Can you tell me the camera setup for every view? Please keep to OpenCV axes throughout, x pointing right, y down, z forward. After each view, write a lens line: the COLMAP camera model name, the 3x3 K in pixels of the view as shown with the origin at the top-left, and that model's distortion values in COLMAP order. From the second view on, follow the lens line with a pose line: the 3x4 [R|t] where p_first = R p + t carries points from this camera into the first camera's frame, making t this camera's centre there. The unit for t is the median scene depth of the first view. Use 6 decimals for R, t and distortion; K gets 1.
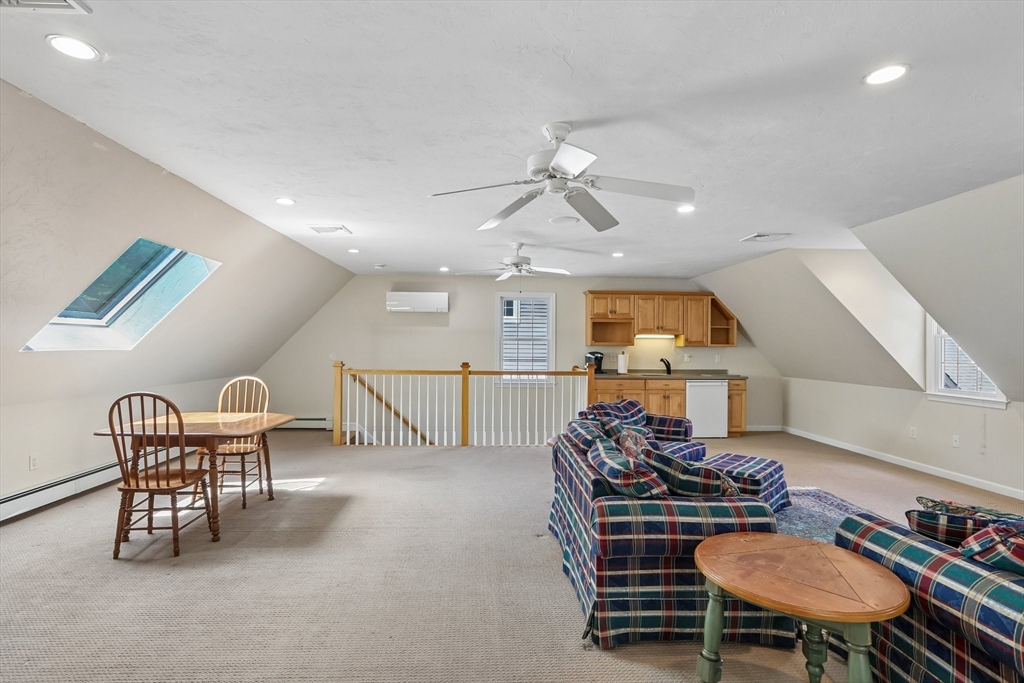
lens RADIAL K [[509.7, 0, 498.3], [0, 509.7, 341.8], [0, 0, 1]] dist [-0.019121, 0.000054]
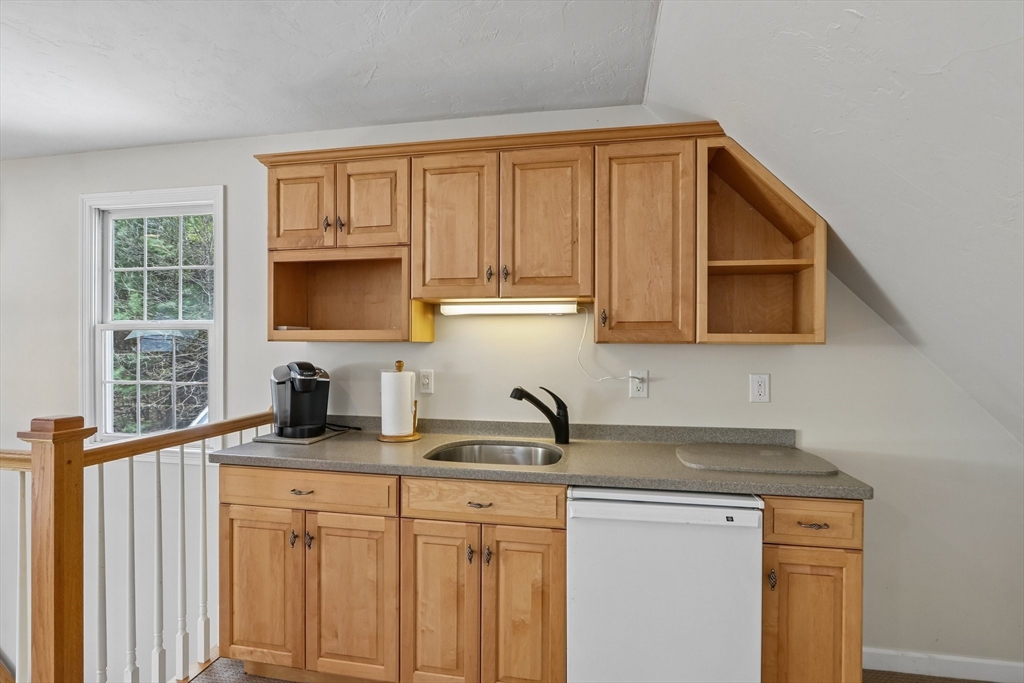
lens RADIAL K [[509.7, 0, 498.3], [0, 509.7, 341.8], [0, 0, 1]] dist [-0.019121, 0.000054]
pose [[0.974238, -0.006460, -0.225432, 0.373178], [0.007315, 0.999969, 0.002960, 0.007576], [0.225406, -0.004533, 0.974254, 0.733694]]
